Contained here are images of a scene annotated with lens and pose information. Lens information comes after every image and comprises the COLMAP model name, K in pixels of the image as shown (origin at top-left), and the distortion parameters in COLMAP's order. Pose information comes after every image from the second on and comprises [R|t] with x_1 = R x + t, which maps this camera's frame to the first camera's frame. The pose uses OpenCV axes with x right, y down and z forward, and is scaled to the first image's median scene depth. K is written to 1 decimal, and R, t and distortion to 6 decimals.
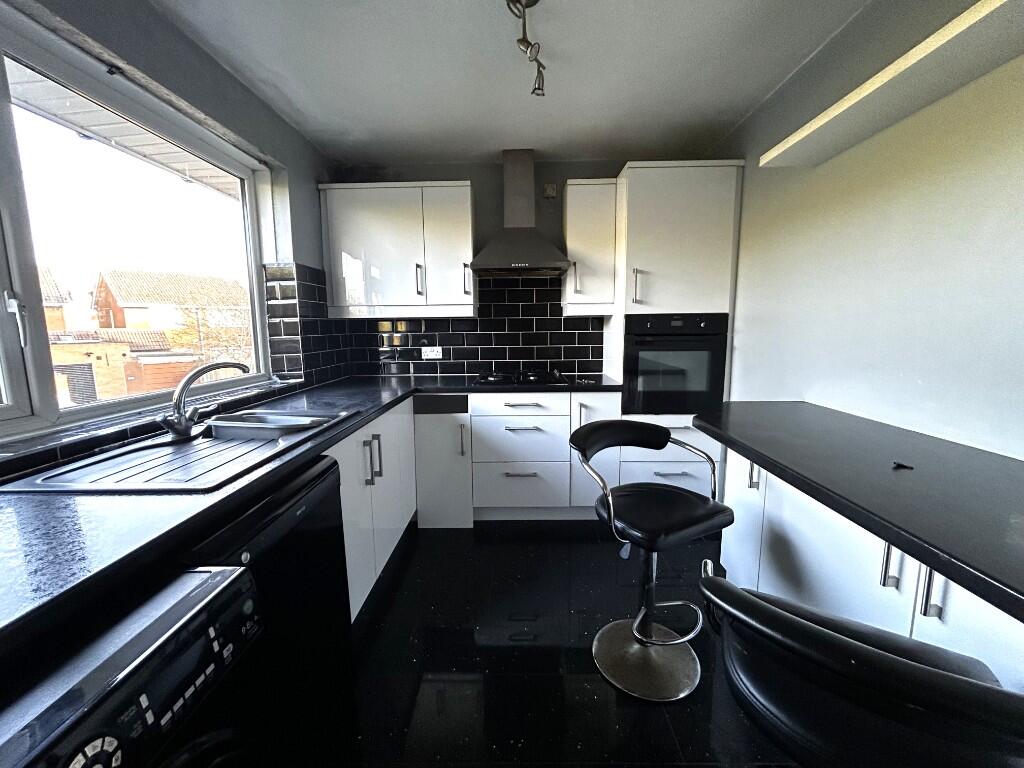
lens RADIAL K [[407.4, 0, 512.0], [0, 407.4, 384.0], [0, 0, 1]] dist [0.000115, -0.000048]
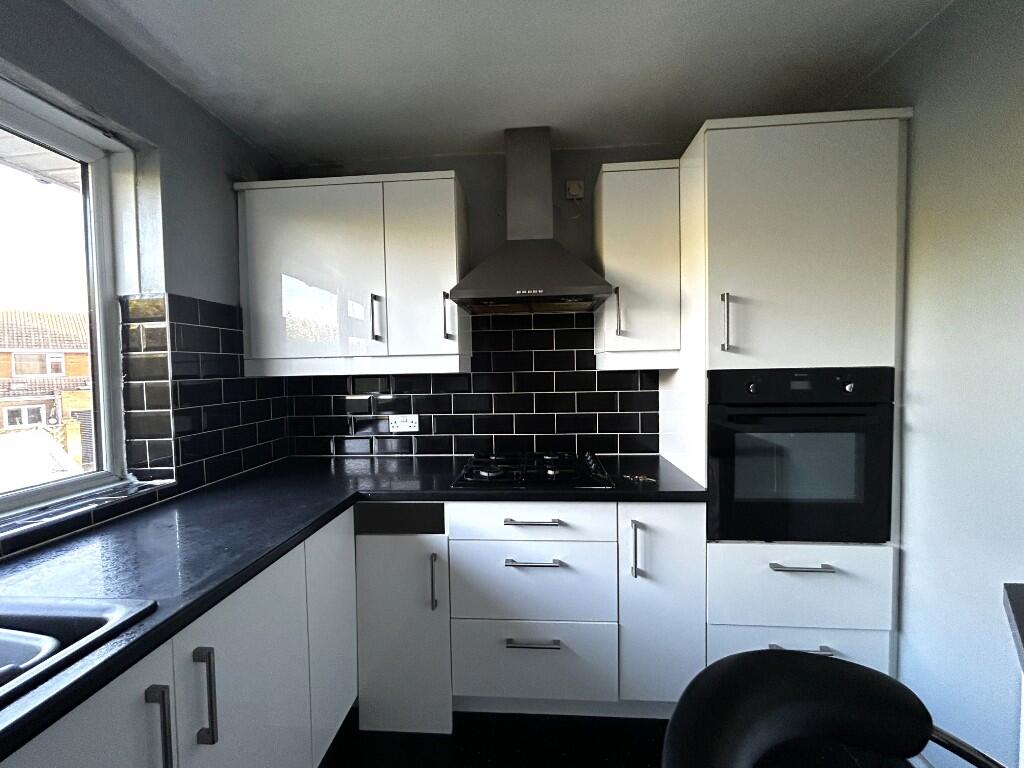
lens RADIAL K [[407.4, 0, 512.0], [0, 407.4, 384.0], [0, 0, 1]] dist [0.000115, -0.000048]
pose [[0.998641, -0.005234, -0.051856, 0.023913], [0.000092, 0.995120, -0.098671, -0.089119], [0.052119, 0.098532, 0.993768, 0.385770]]
